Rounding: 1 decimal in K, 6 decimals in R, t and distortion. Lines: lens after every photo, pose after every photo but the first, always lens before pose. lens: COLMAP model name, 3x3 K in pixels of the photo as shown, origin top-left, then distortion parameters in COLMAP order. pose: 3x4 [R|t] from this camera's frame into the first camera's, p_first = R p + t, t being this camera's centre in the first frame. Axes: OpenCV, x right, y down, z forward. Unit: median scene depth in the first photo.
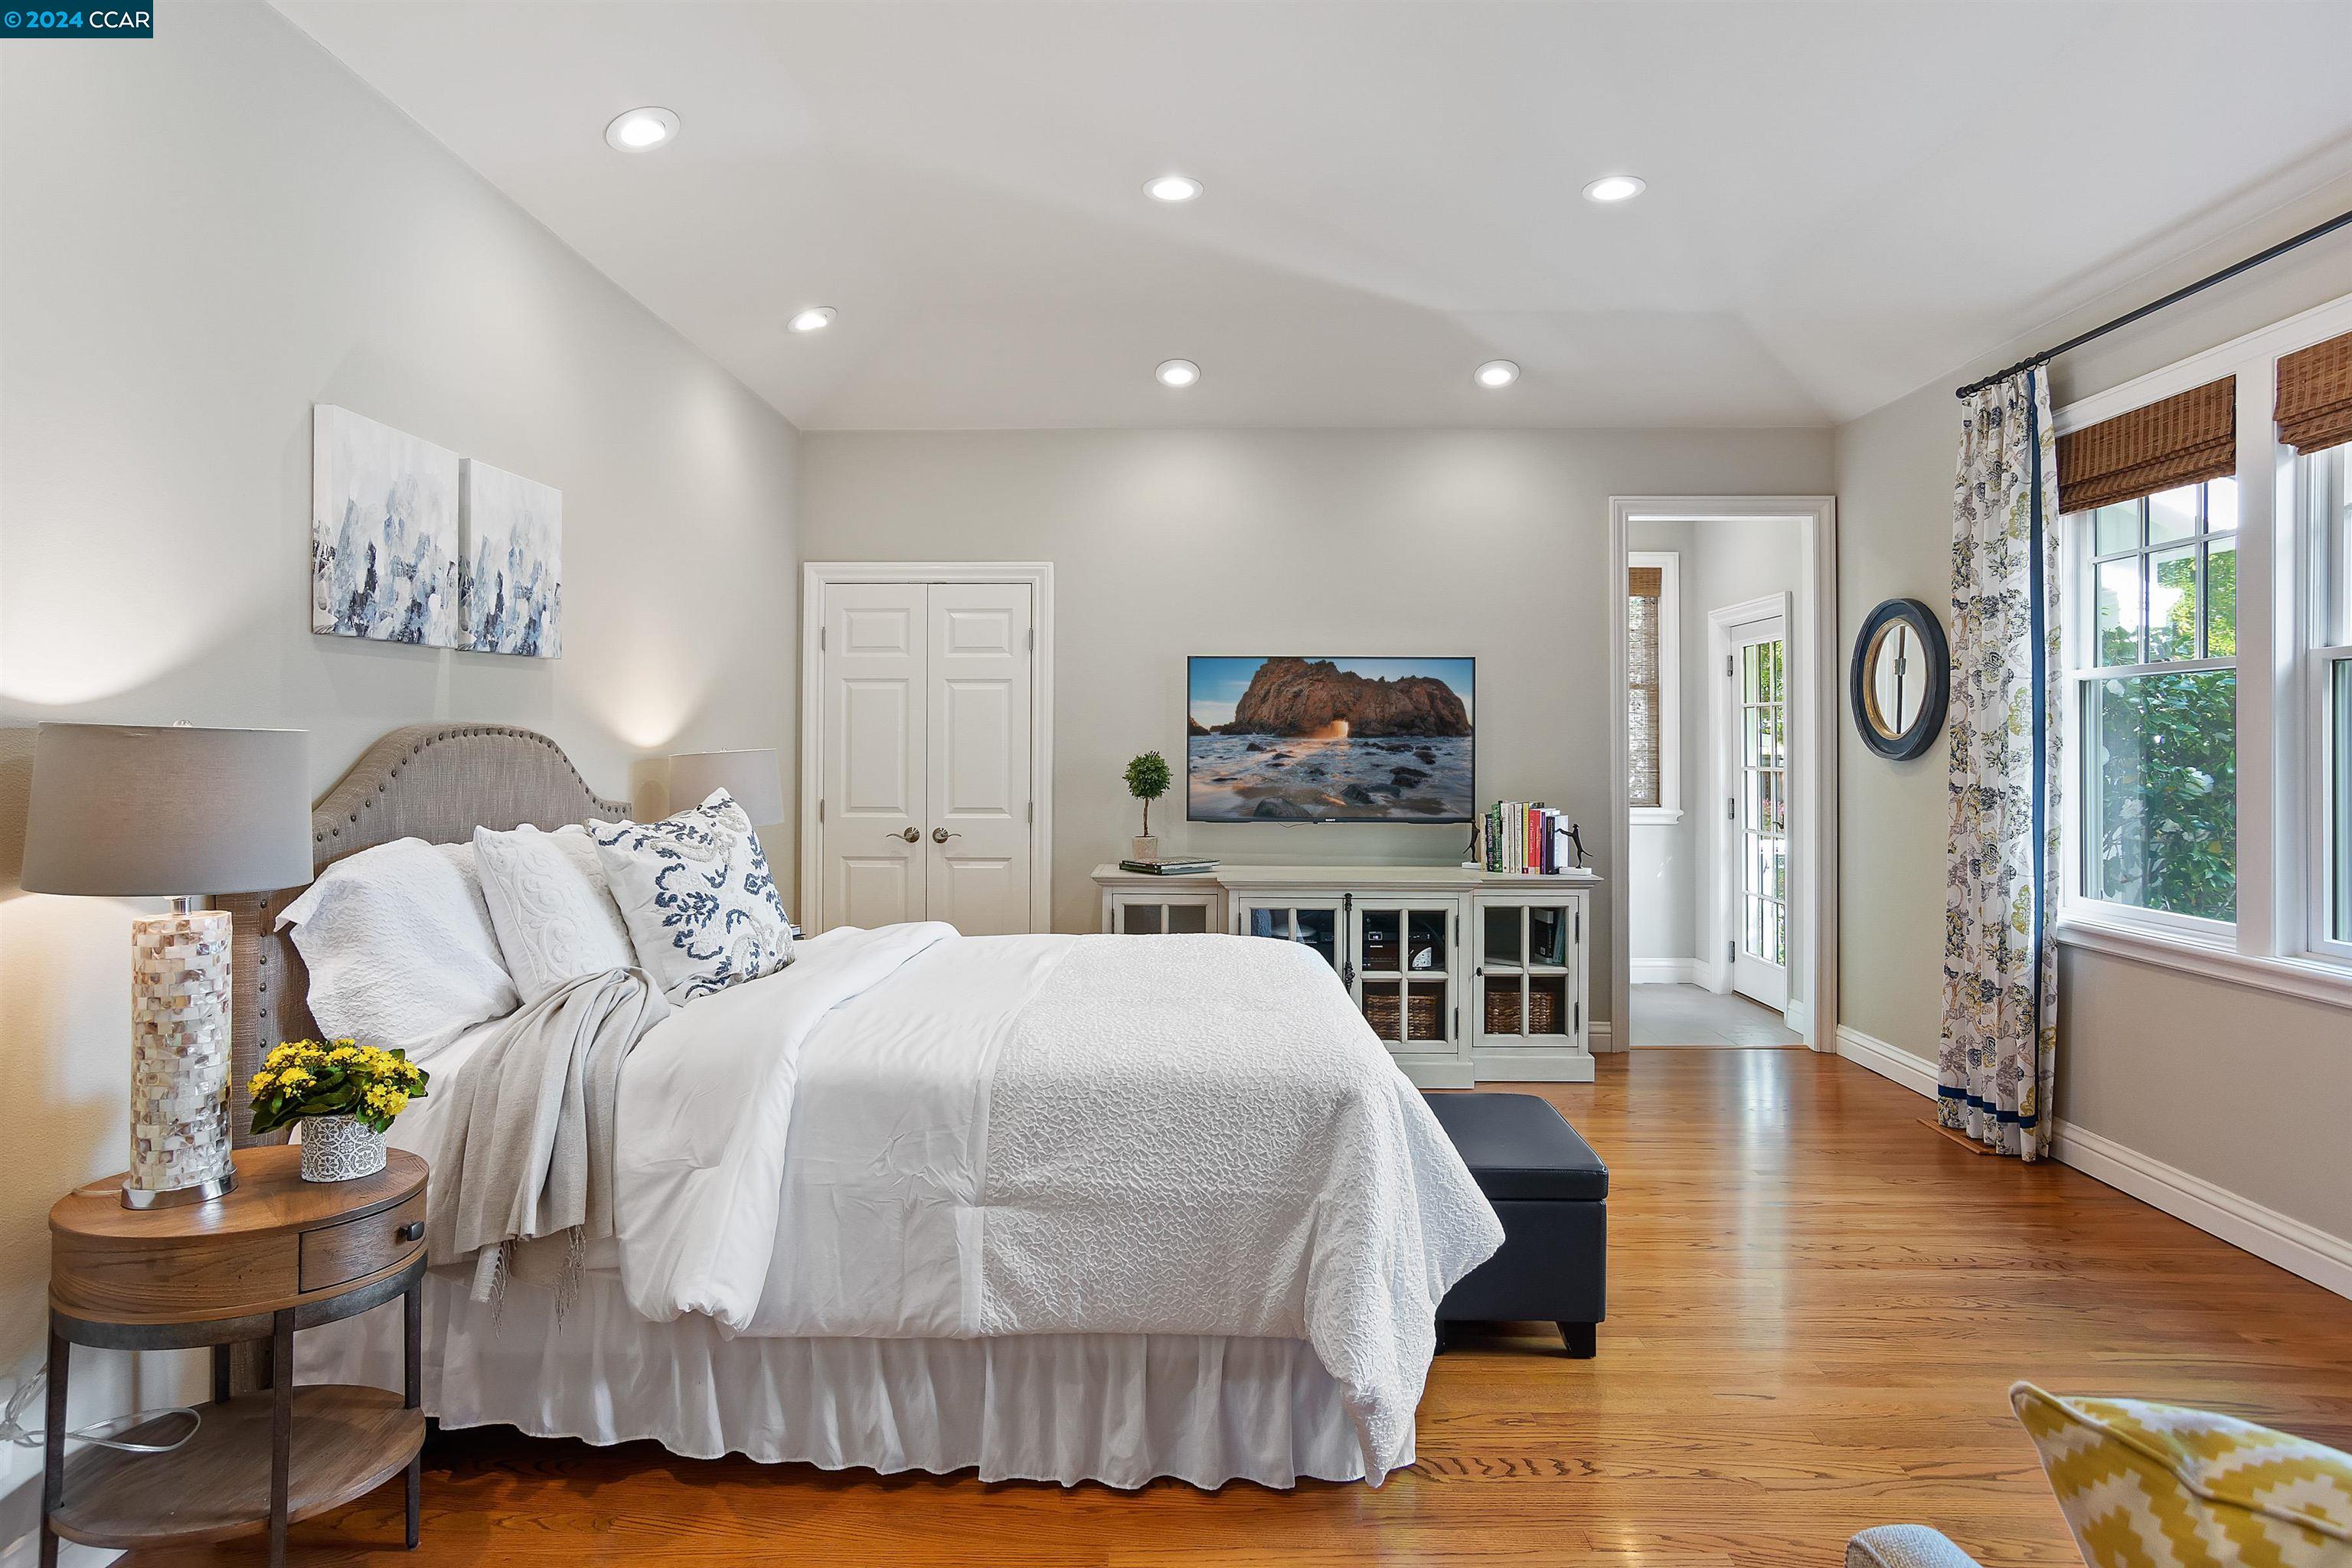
lens RADIAL K [[1303.6, 0, 1167.0], [0, 1303.6, 770.5], [0, 0, 1]] dist [-0.042318, 0.011658]
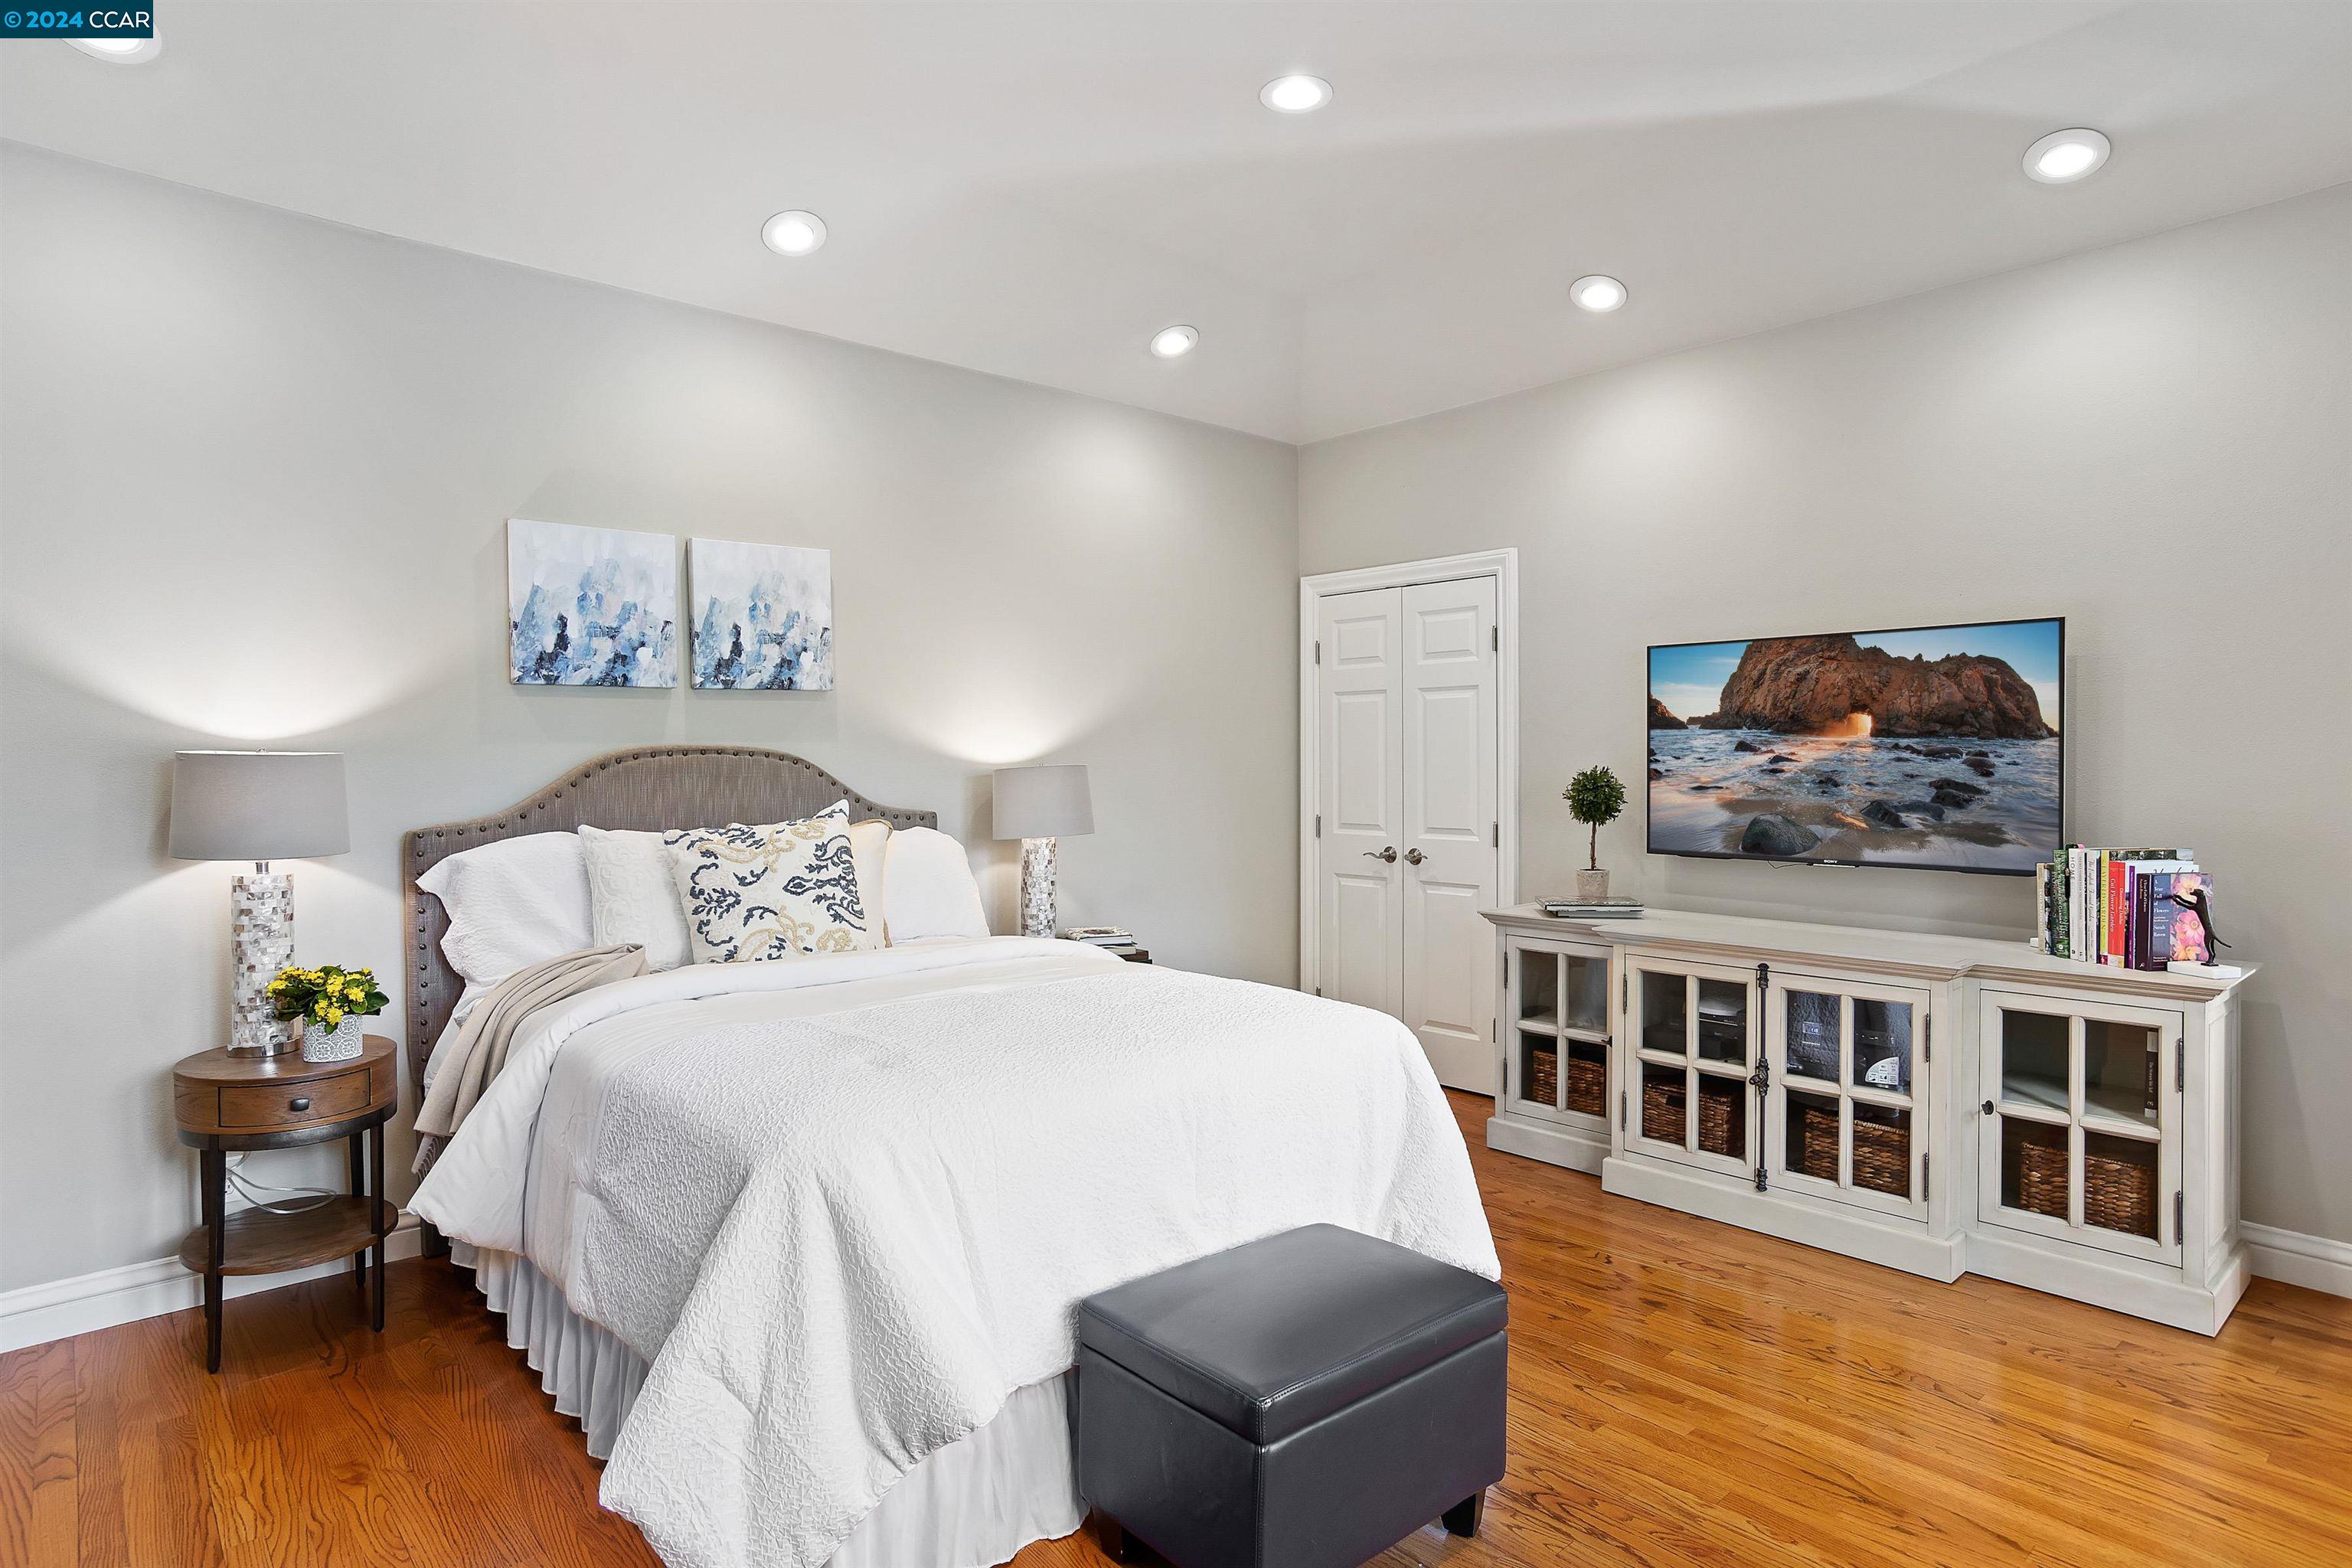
lens RADIAL K [[1303.6, 0, 1210.9], [0, 1303.6, 782.3], [0, 0, 1]] dist [-0.042318, 0.011658]
pose [[0.691087, 0.007521, -0.722733, 0.544248], [-0.008403, 0.999962, 0.002371, -0.005564], [0.722723, 0.004434, 0.691124, 0.355149]]
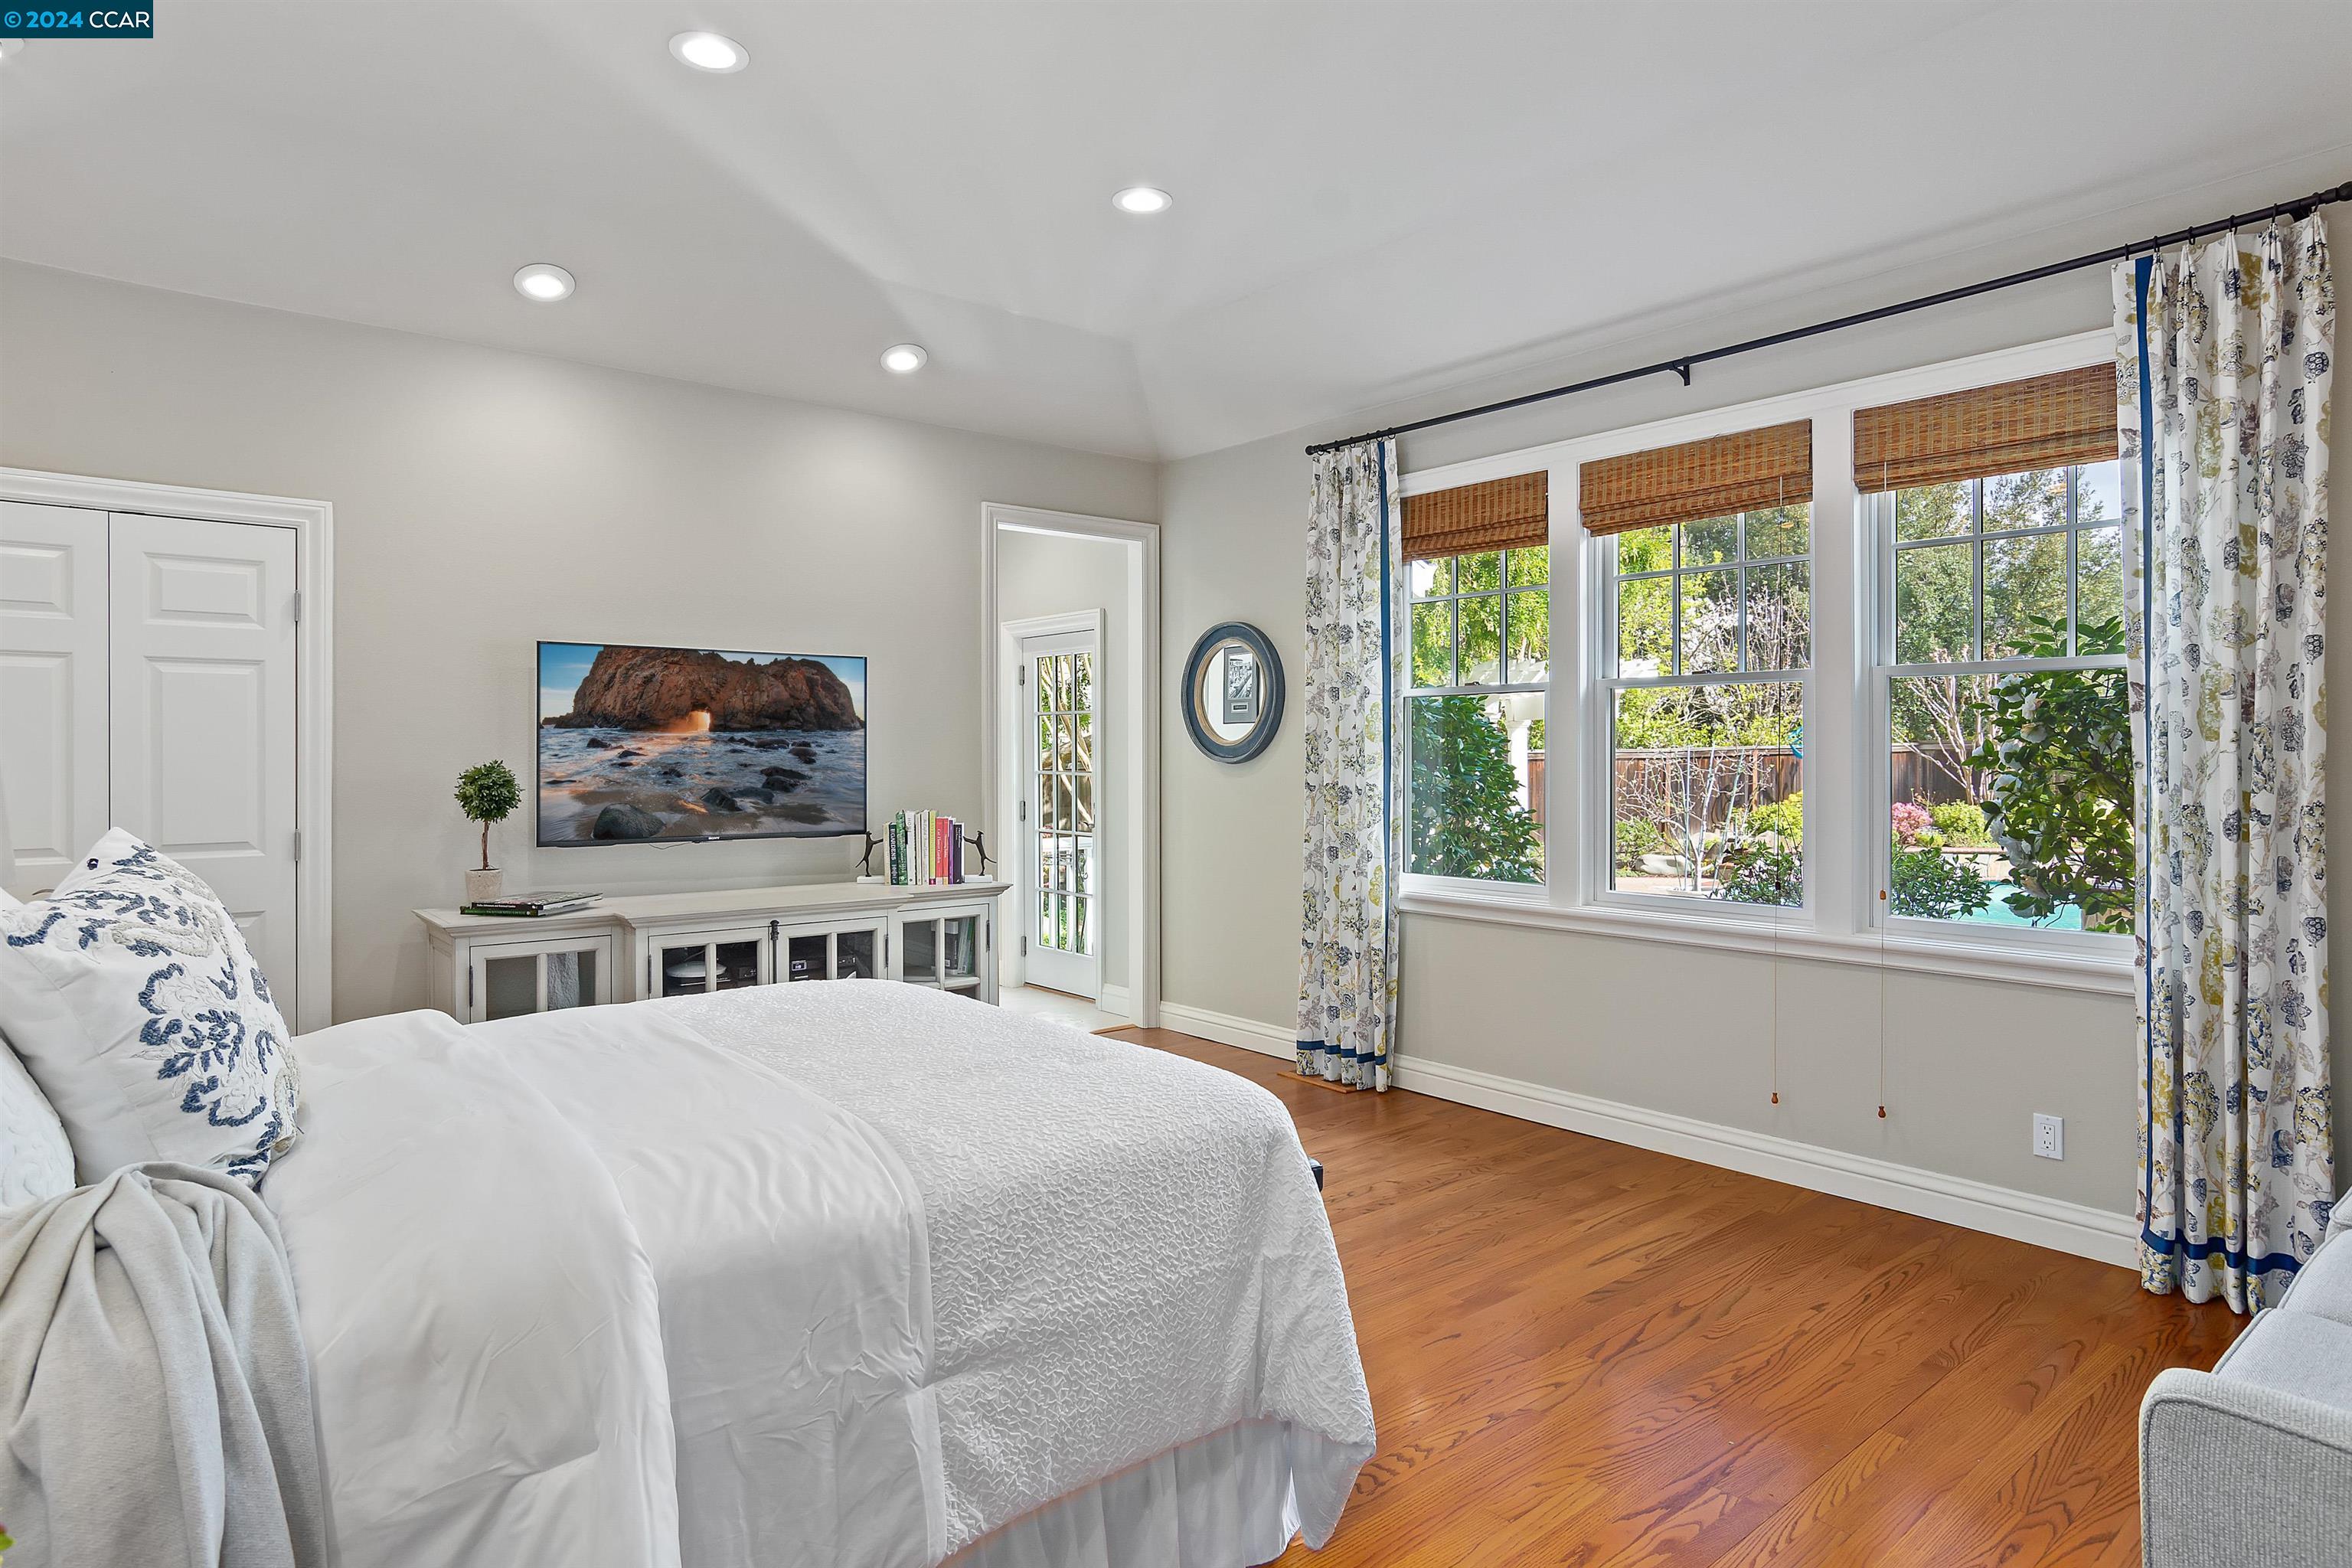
lens RADIAL K [[1303.6, 0, 1182.8], [0, 1303.6, 781.0], [0, 0, 1]] dist [-0.042318, 0.011658]
pose [[0.748180, -0.017055, 0.663277, -0.286934], [0.014317, 0.999852, 0.009559, -0.004868], [-0.663341, 0.002344, 0.748313, 0.201999]]
